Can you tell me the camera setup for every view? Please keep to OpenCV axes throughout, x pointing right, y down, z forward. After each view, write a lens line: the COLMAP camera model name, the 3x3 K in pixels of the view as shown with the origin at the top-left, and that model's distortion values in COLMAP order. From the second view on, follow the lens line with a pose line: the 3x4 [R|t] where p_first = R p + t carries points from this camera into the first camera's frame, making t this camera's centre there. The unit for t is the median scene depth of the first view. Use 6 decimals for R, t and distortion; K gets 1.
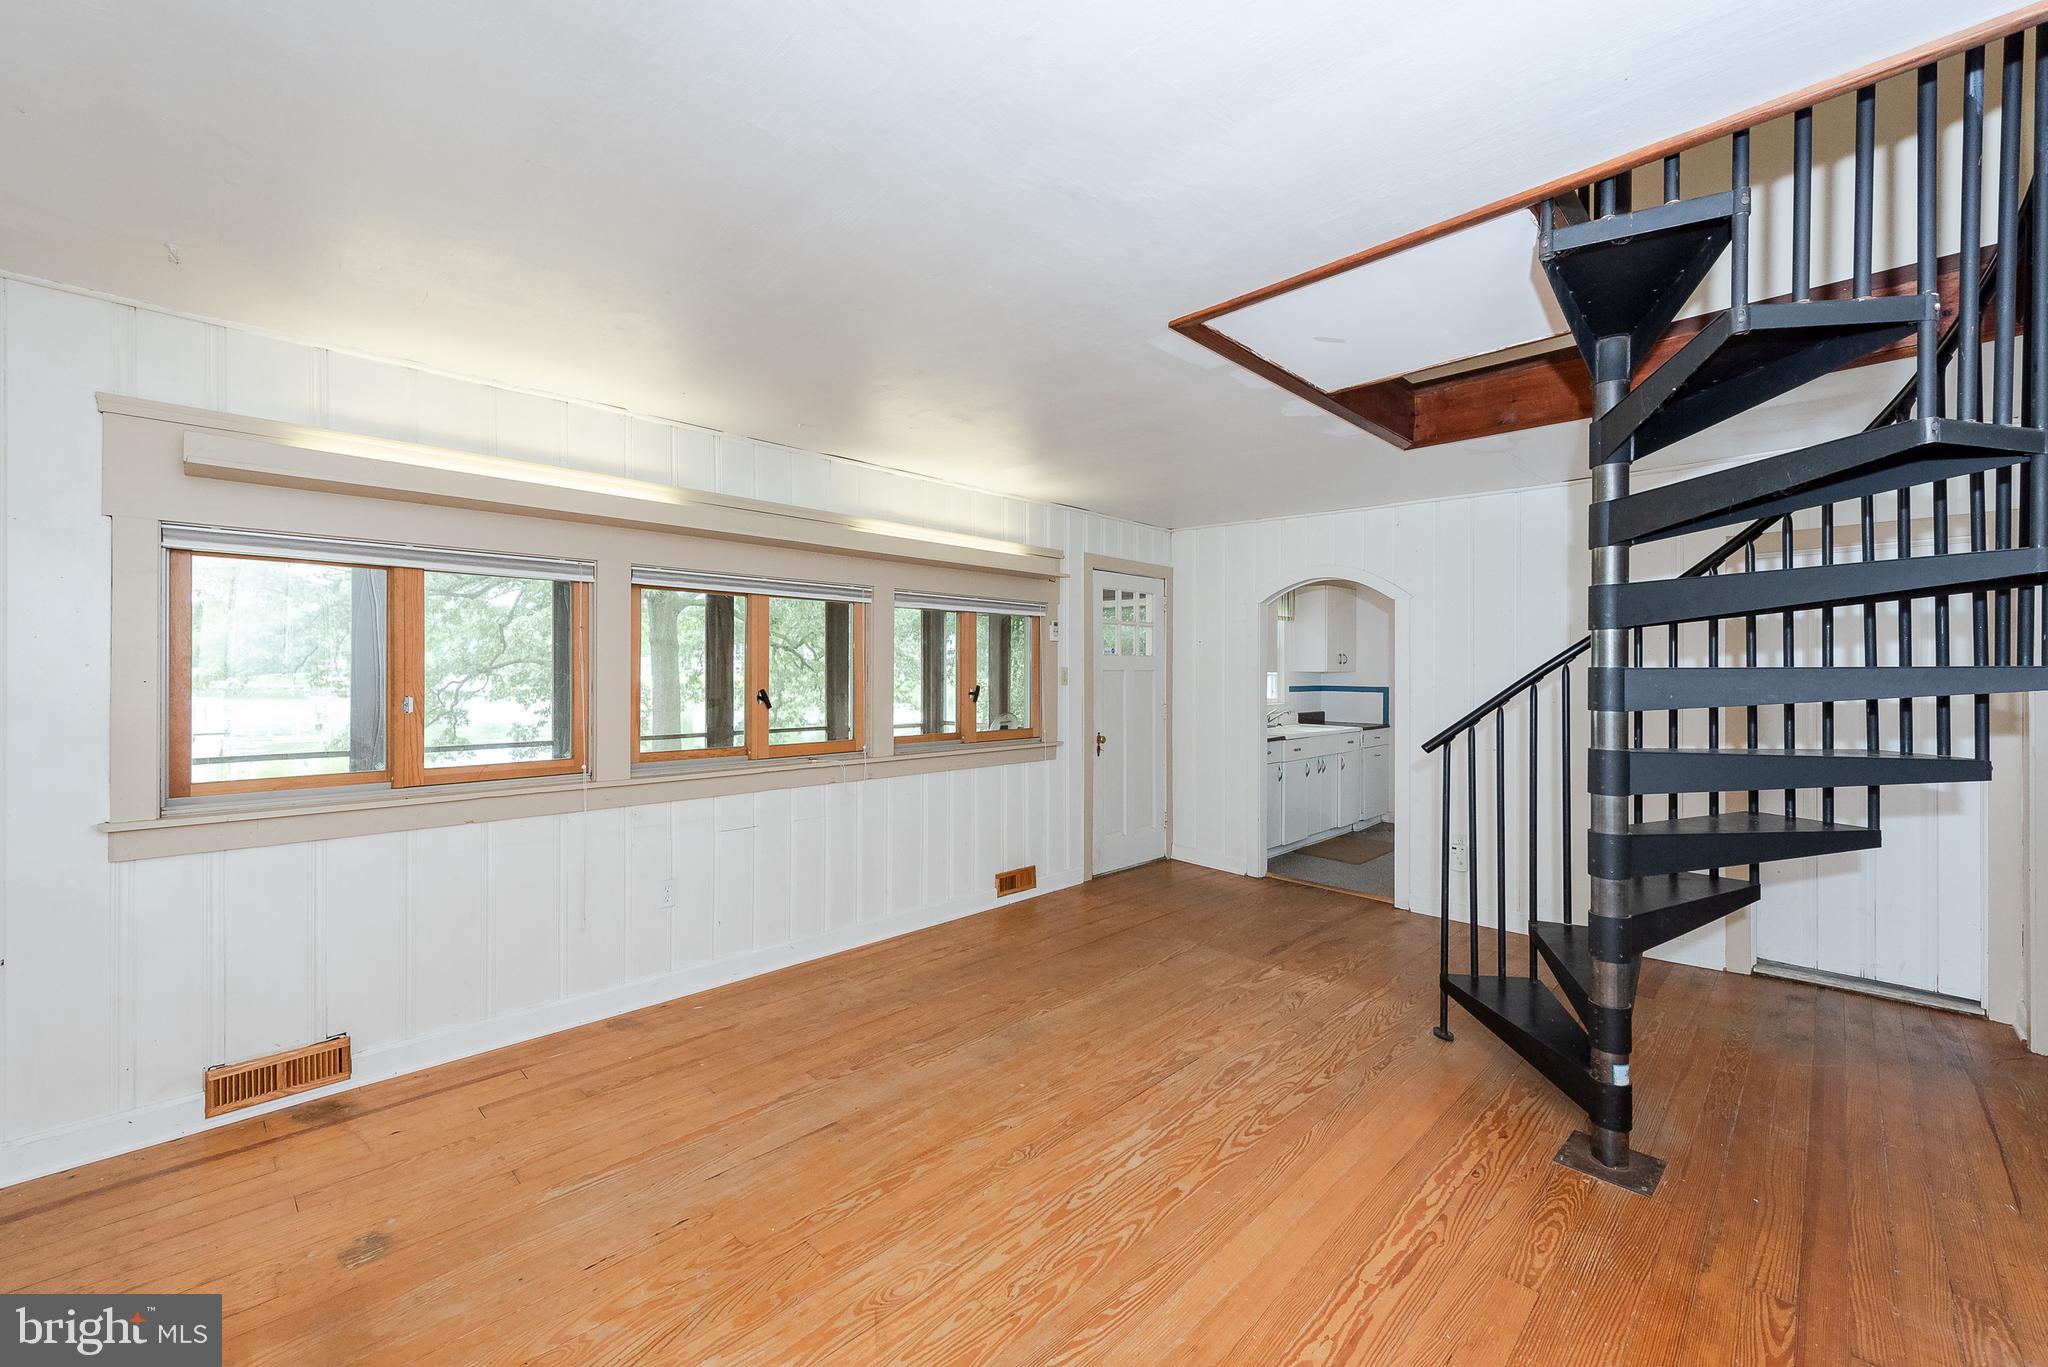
lens RADIAL K [[825.8, 0, 1035.9], [0, 825.8, 669.6], [0, 0, 1]] dist [0.012554, 0.000051]
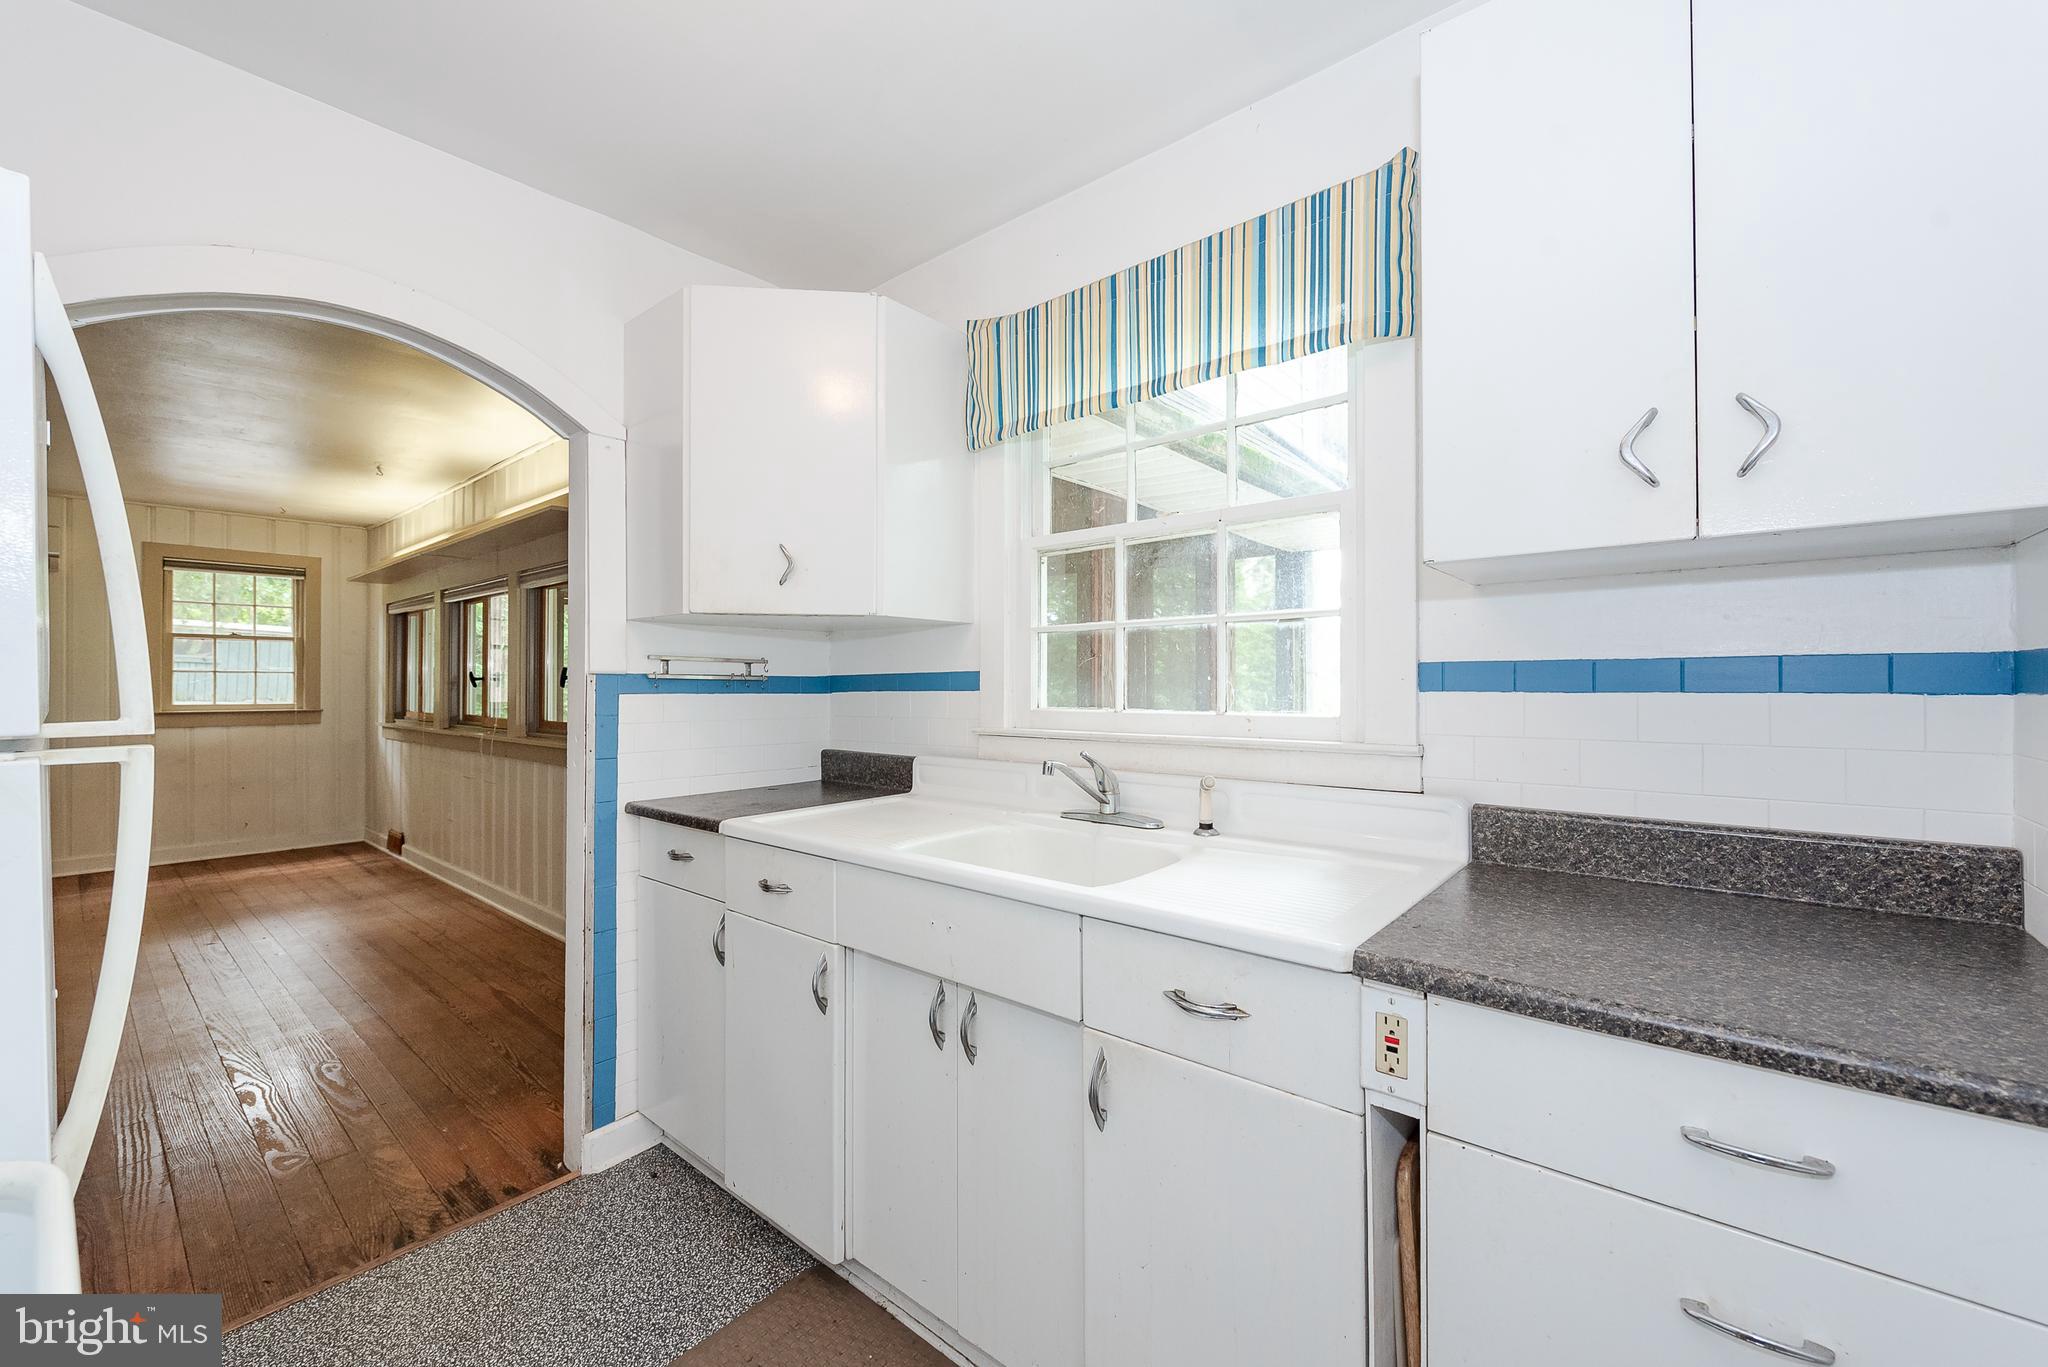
lens RADIAL K [[832.7, 0, 1020.7], [0, 832.7, 678.2], [0, 0, 1]] dist [0.006270, -0.003179]
pose [[0.046381, -0.018237, -0.998757, 1.396507], [-0.001250, 0.999831, -0.018315, 0.077416], [0.998923, 0.002098, 0.046350, 2.514387]]
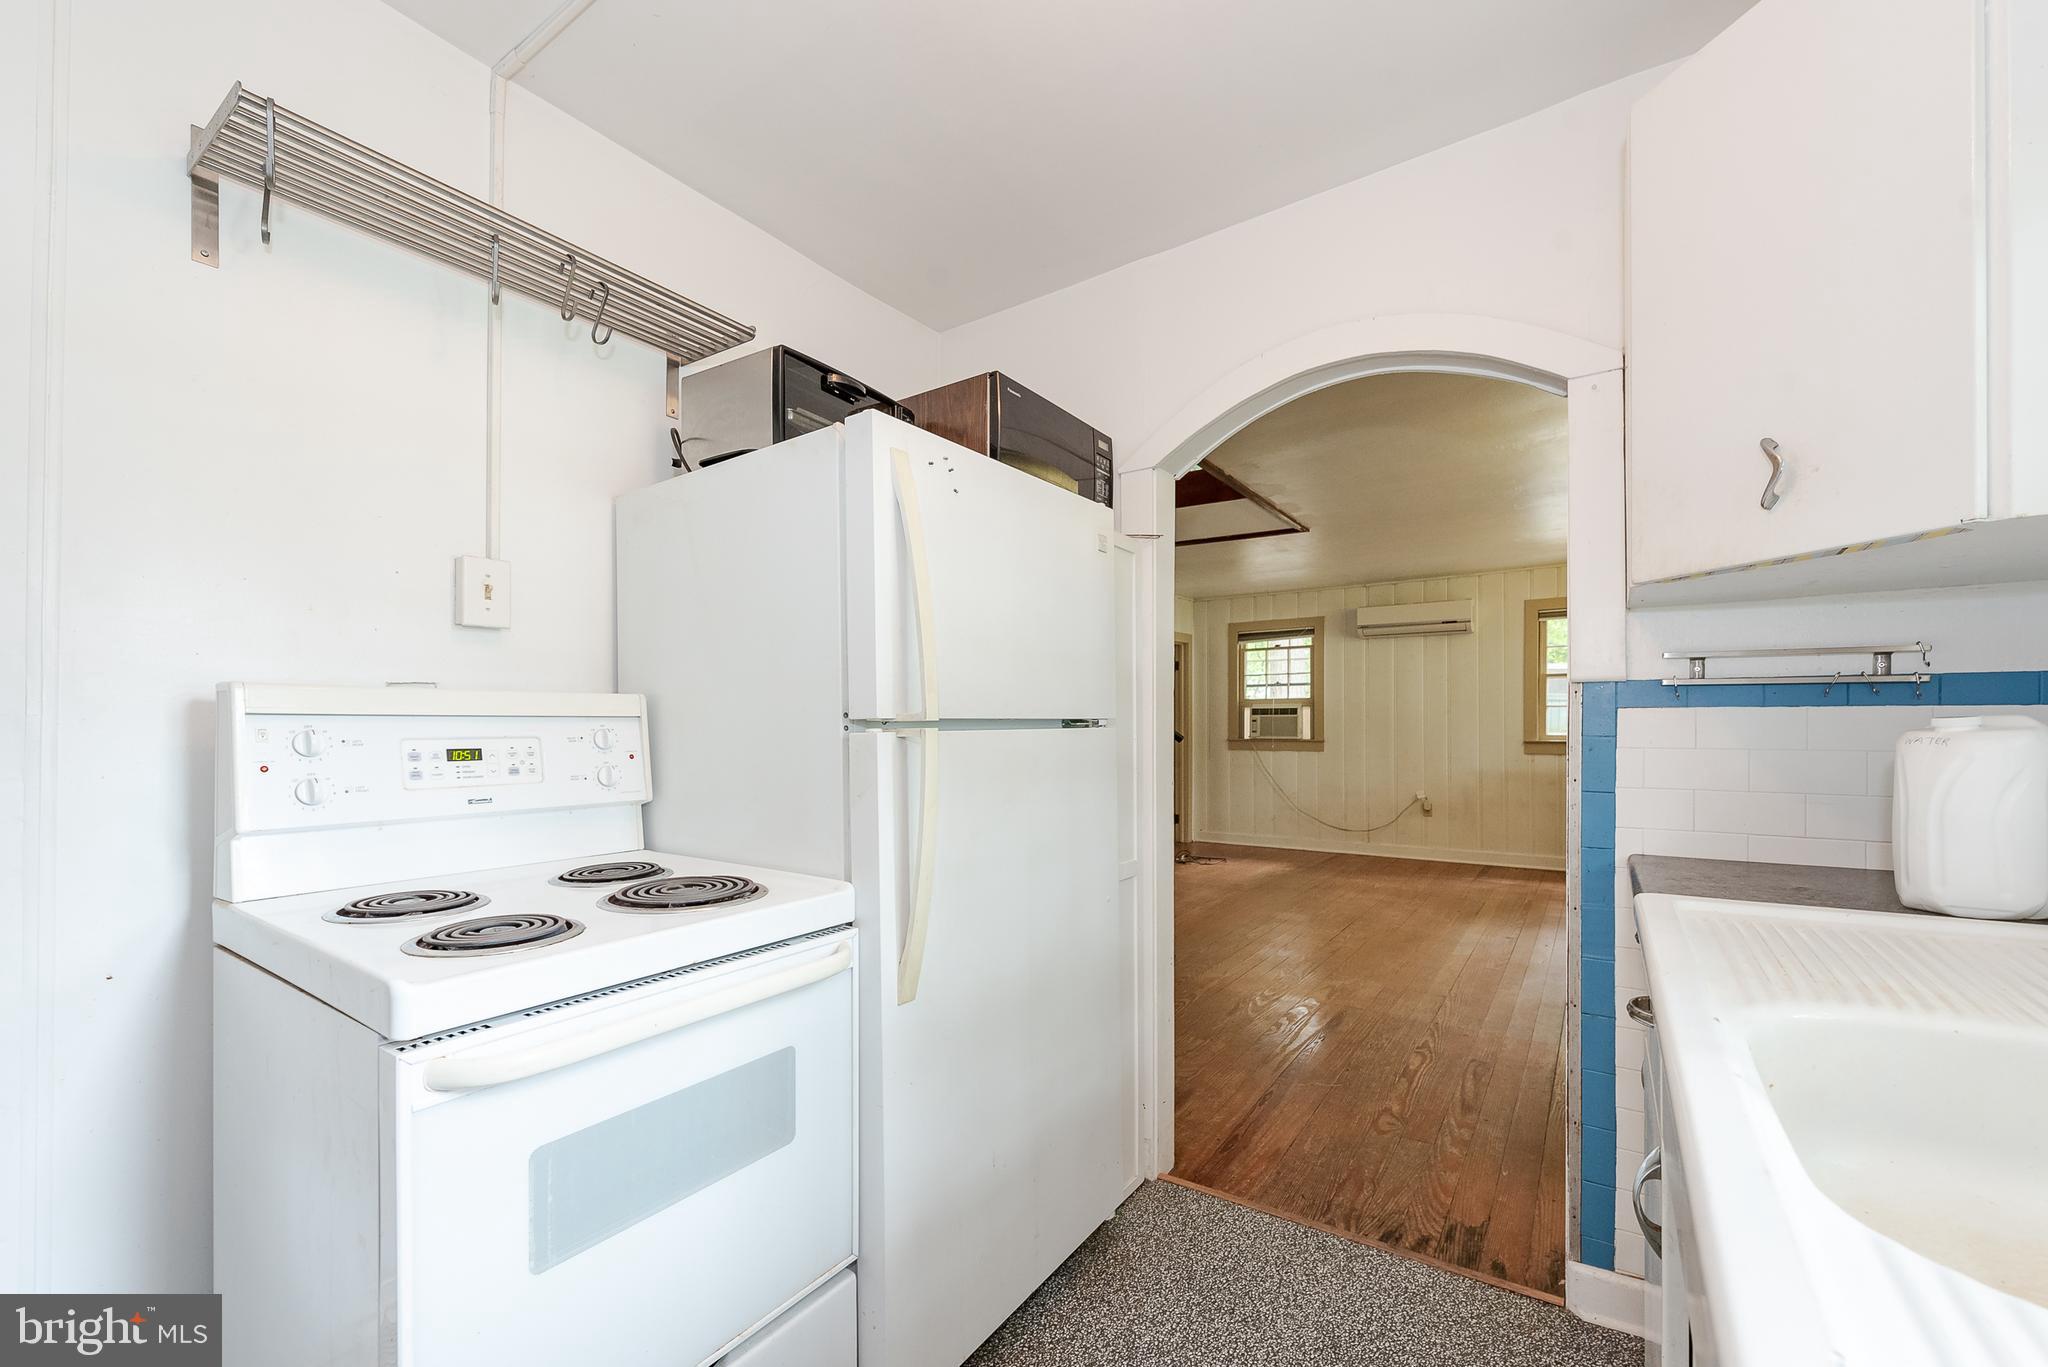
lens RADIAL K [[832.7, 0, 1020.7], [0, 832.7, 721.0], [0, 0, 1]] dist [0.006270, -0.003179]
pose [[-0.989237, -0.008361, -0.146083, 1.091732], [-0.007499, 0.999951, -0.006447, 0.095294], [0.146130, -0.005283, -0.989251, 2.701607]]
